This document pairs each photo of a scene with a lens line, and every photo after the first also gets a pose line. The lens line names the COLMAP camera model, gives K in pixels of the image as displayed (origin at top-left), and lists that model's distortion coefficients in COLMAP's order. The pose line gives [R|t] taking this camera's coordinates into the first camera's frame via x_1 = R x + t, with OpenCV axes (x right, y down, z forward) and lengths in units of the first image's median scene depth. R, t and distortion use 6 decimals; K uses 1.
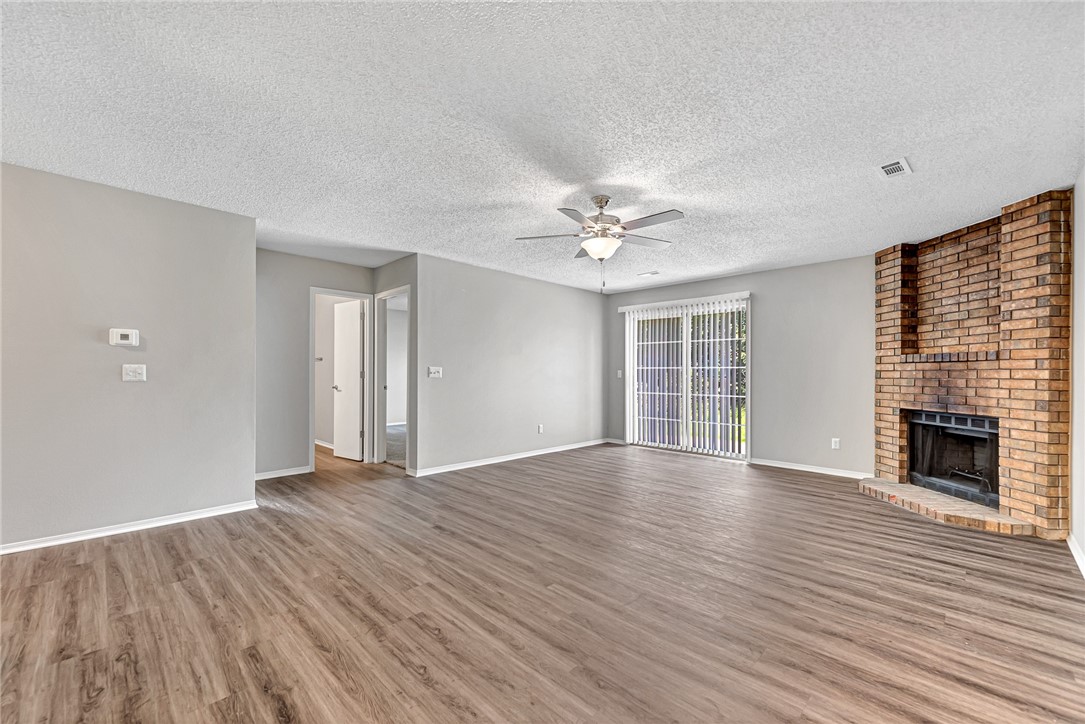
lens RADIAL K [[440.5, 0, 543.3], [0, 440.5, 371.0], [0, 0, 1]] dist [0.011491, -0.002108]
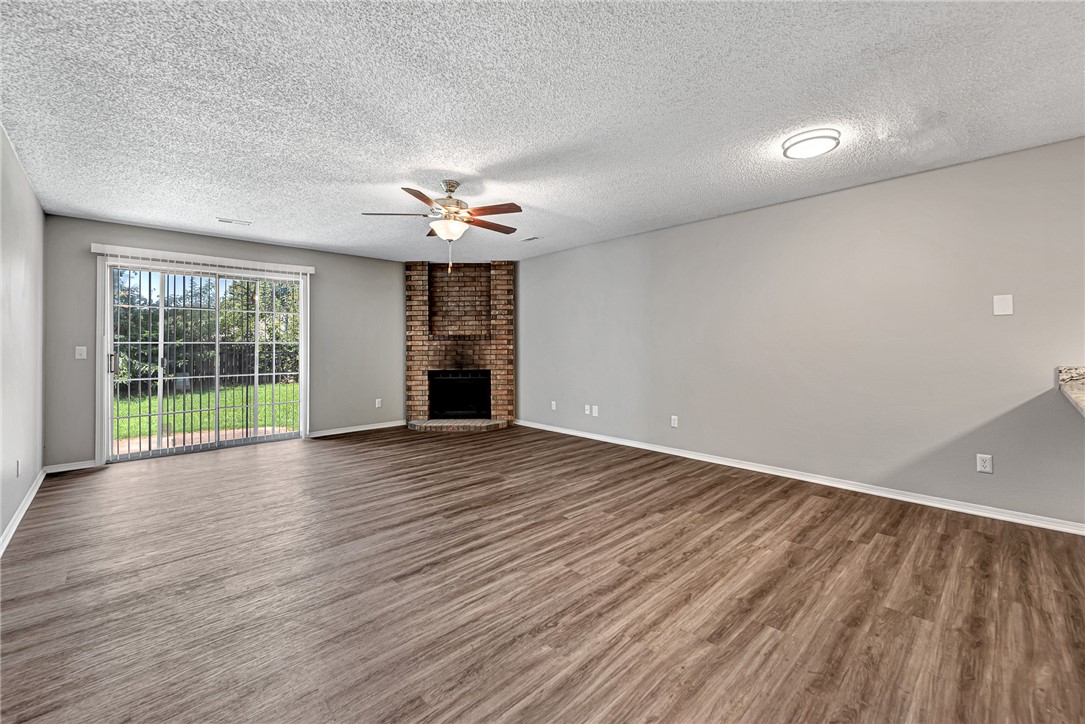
lens RADIAL K [[440.5, 0, 547.9], [0, 440.5, 337.5], [0, 0, 1]] dist [0.011491, -0.002108]
pose [[0.023256, 0.014180, 0.999629, -0.877853], [0.003823, 0.999891, -0.014272, -0.006187], [-0.999722, 0.004153, 0.023199, 0.716511]]
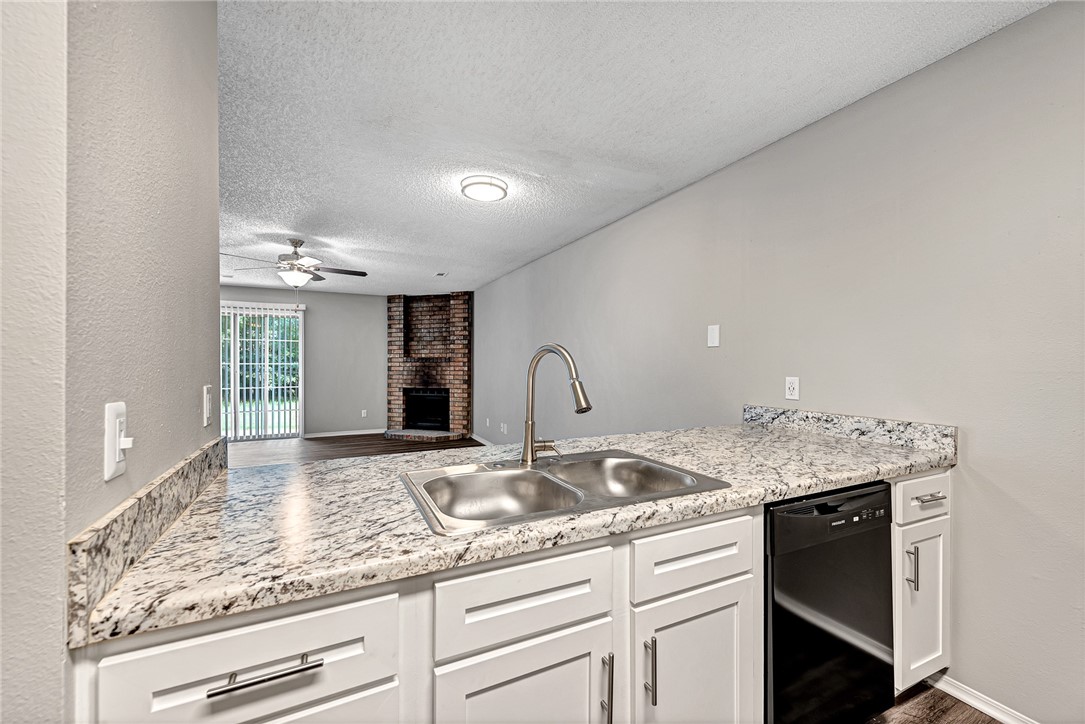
lens RADIAL K [[440.5, 0, 537.4], [0, 440.5, 364.4], [0, 0, 1]] dist [0.011491, -0.002108]
pose [[0.343785, -0.006590, 0.939025, -0.851895], [-0.004048, 0.999956, 0.008500, -0.033045], [-0.939040, -0.006723, 0.343743, -0.139204]]
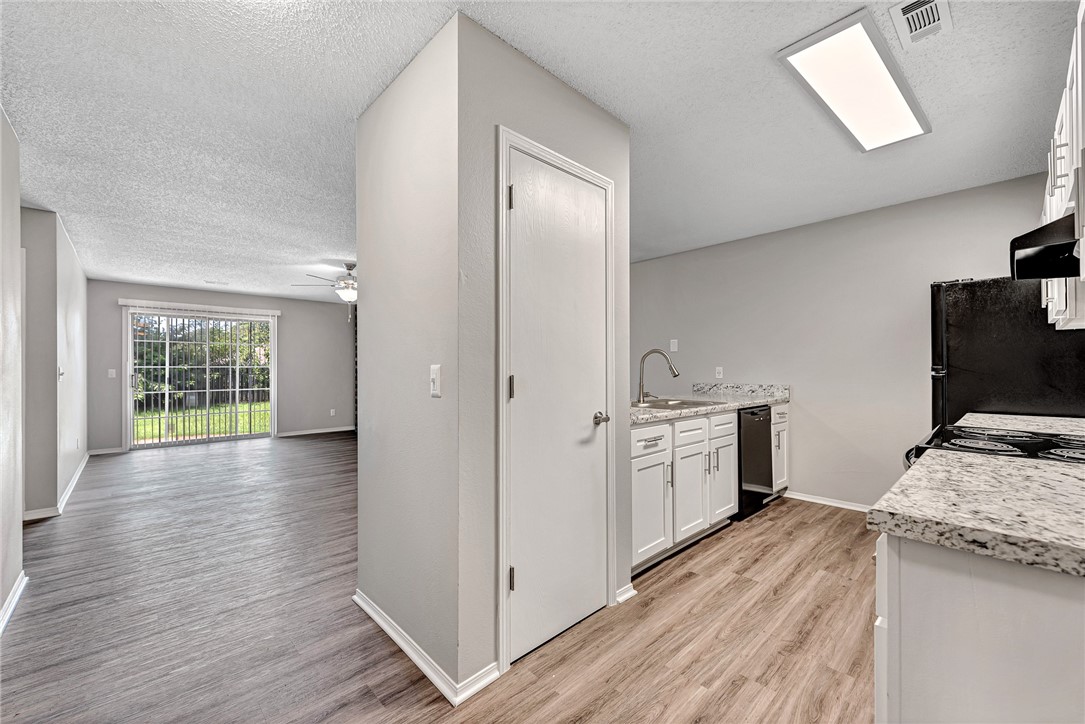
lens RADIAL K [[440.5, 0, 553.8], [0, 440.5, 364.6], [0, 0, 1]] dist [0.011491, -0.002108]
pose [[0.036166, 0.005315, 0.999332, -1.421871], [0.001692, 0.999984, -0.005380, -0.010917], [-0.999344, 0.001885, 0.036156, 0.174081]]
